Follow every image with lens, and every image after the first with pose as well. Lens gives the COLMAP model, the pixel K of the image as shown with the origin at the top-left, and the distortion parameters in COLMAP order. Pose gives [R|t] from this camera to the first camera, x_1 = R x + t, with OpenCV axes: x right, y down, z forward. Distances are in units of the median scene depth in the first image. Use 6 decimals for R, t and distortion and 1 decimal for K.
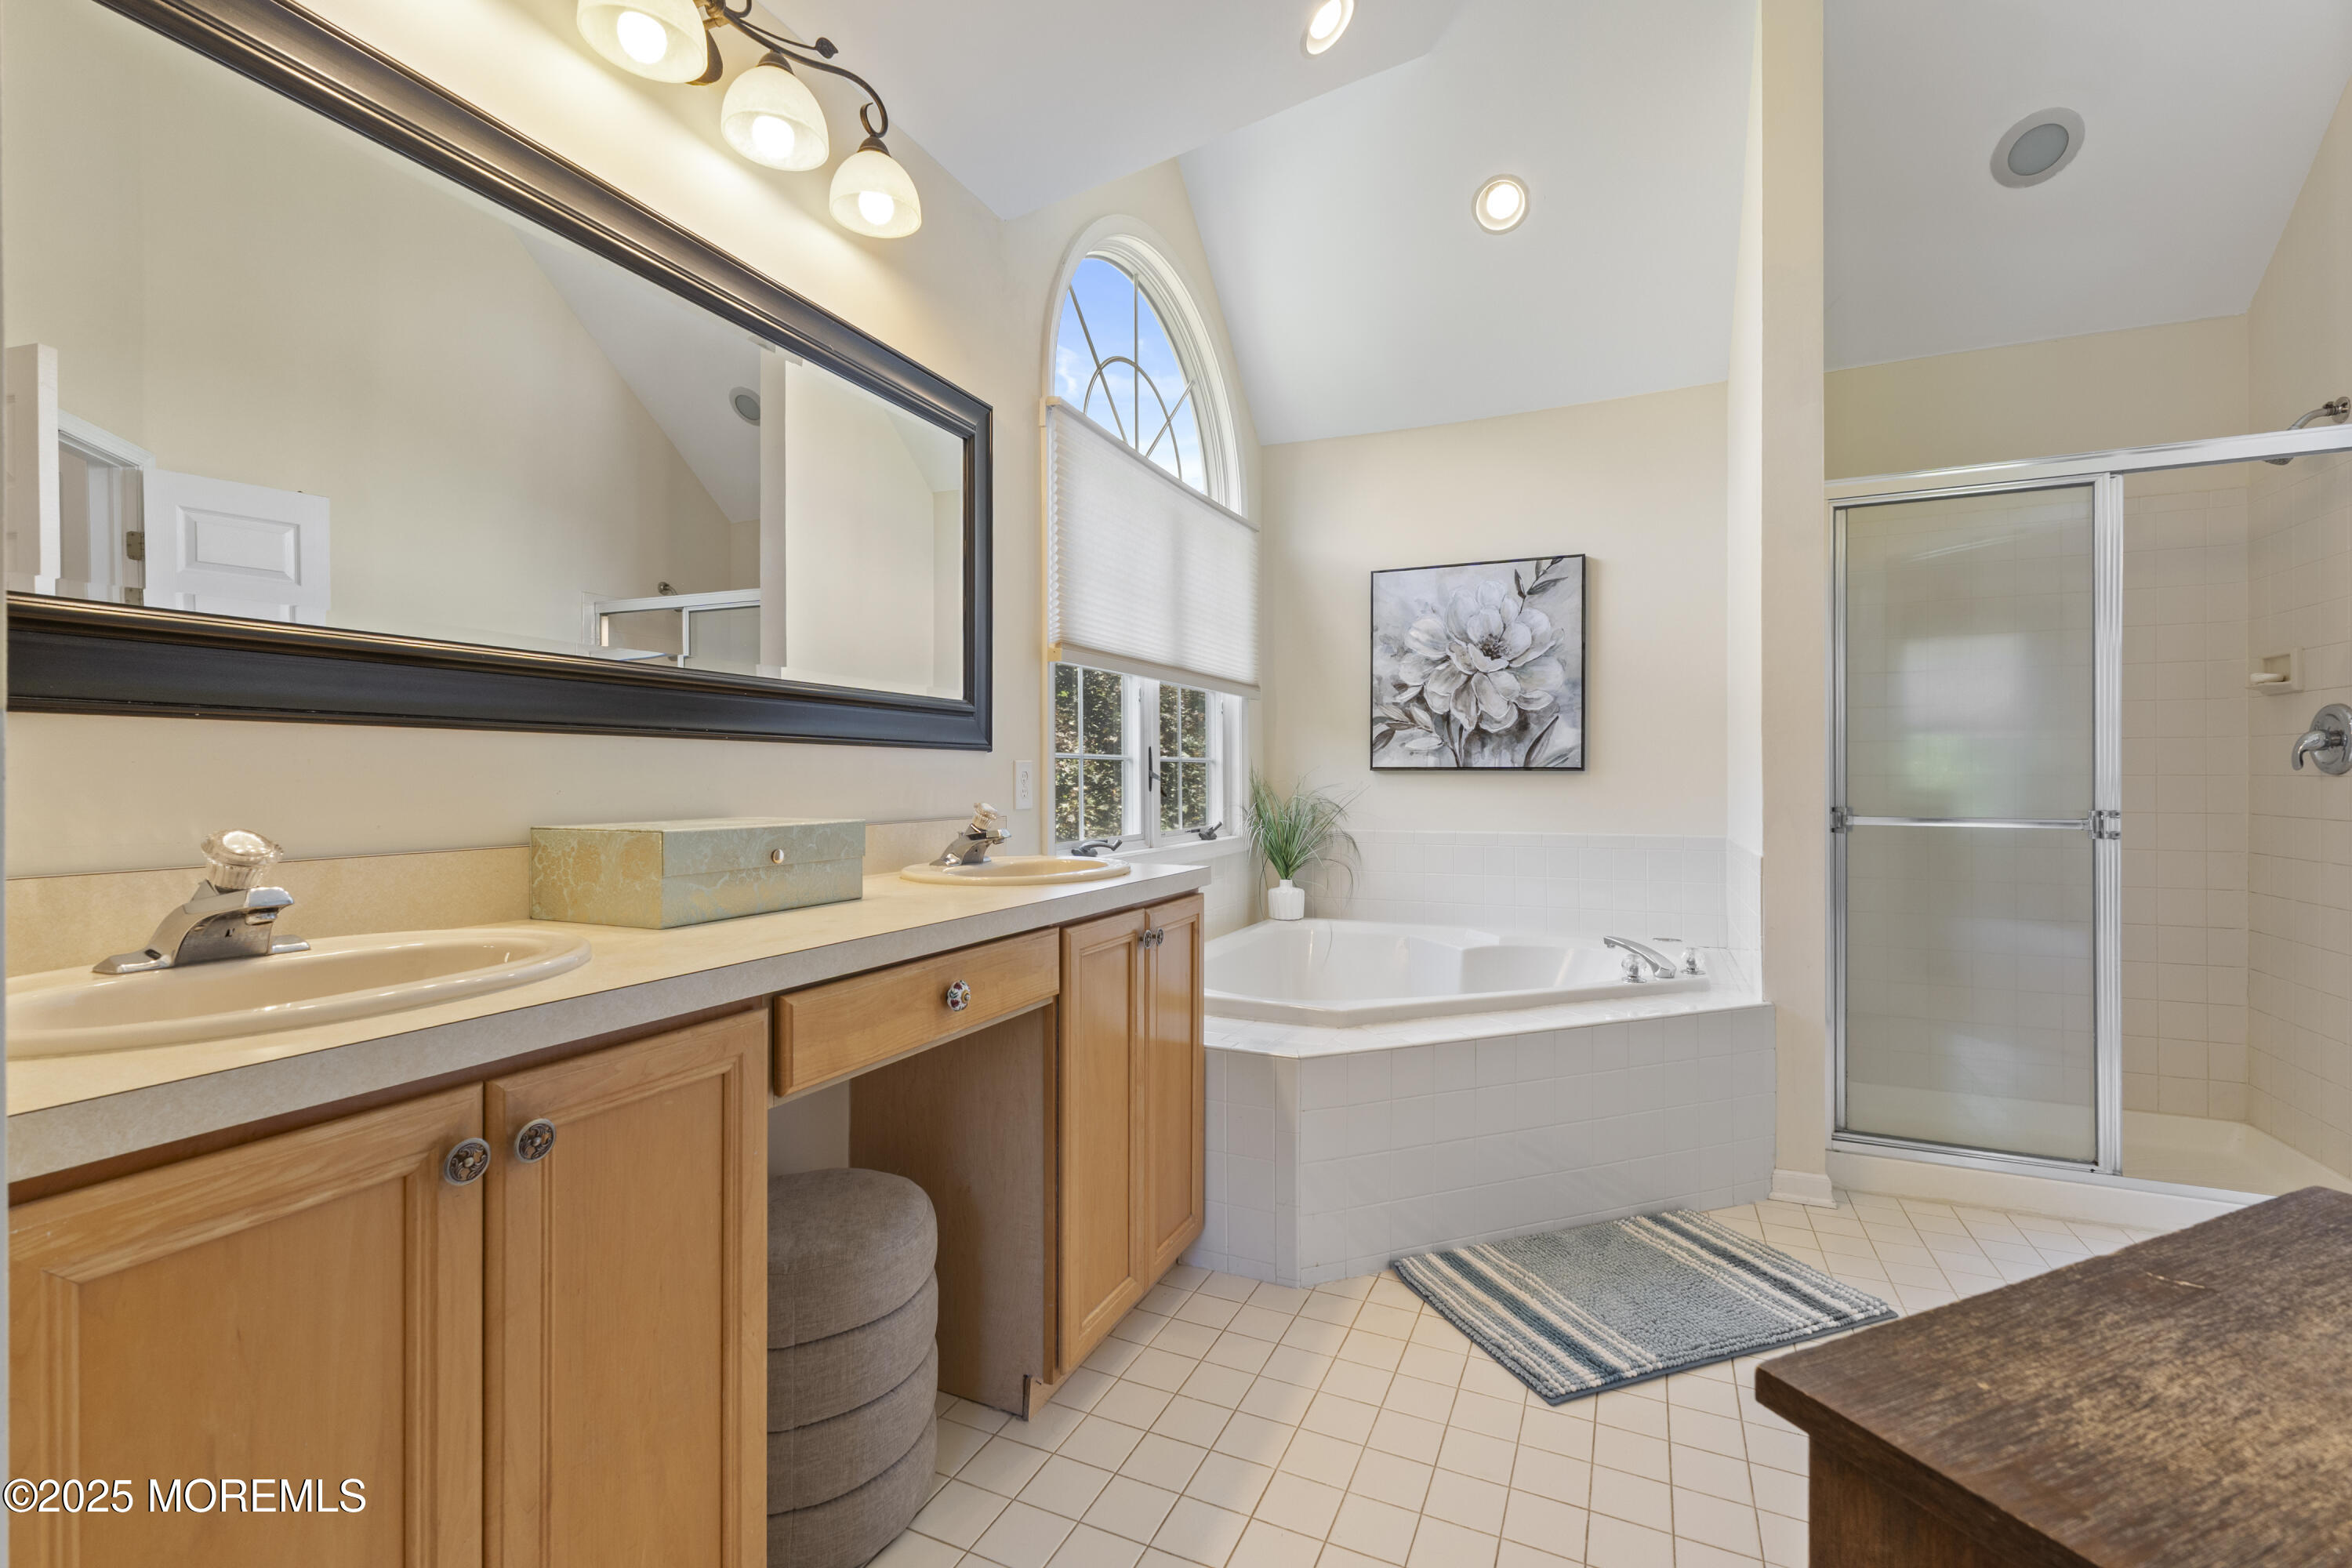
lens RADIAL K [[992.7, 0, 1181.5], [0, 992.7, 785.0], [0, 0, 1]] dist [0.007918, -0.000413]
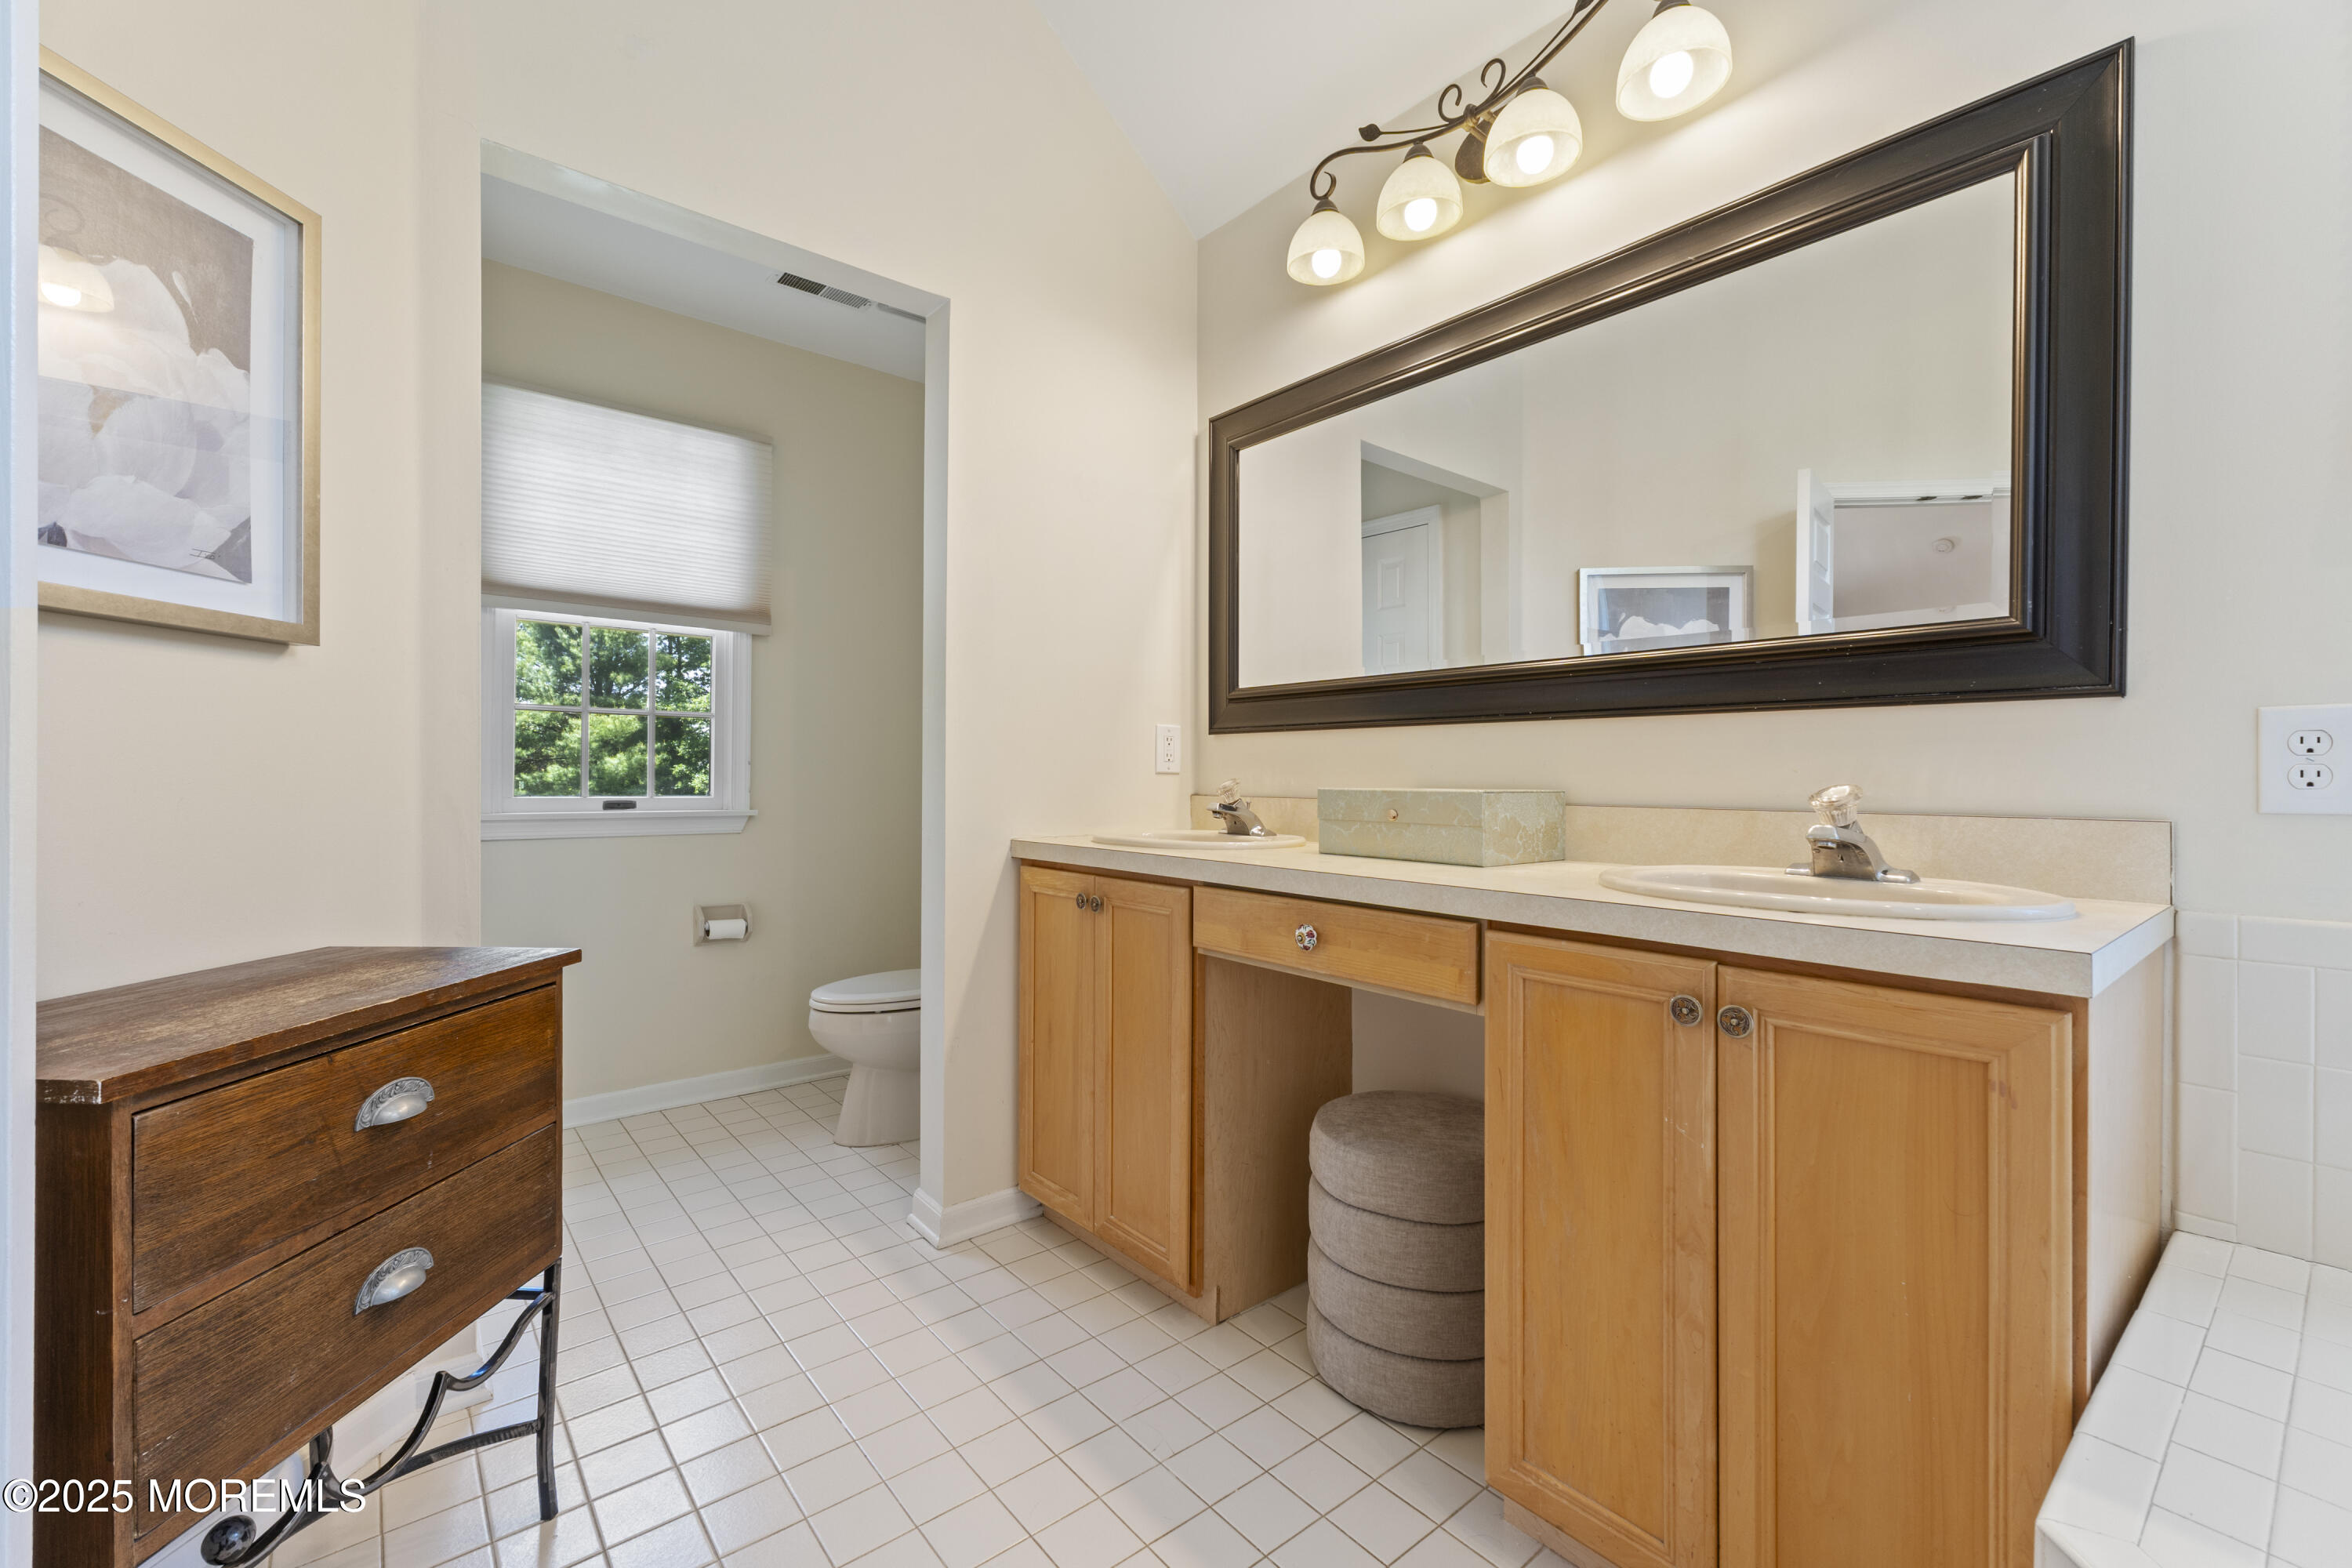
lens RADIAL K [[992.7, 0, 1177.2], [0, 992.7, 772.4], [0, 0, 1]] dist [0.007918, -0.000413]
pose [[-0.427260, 0.001931, -0.904127, 0.854582], [-0.005462, 0.999974, 0.004717, 0.014397], [0.904112, 0.006954, -0.427239, 1.303660]]
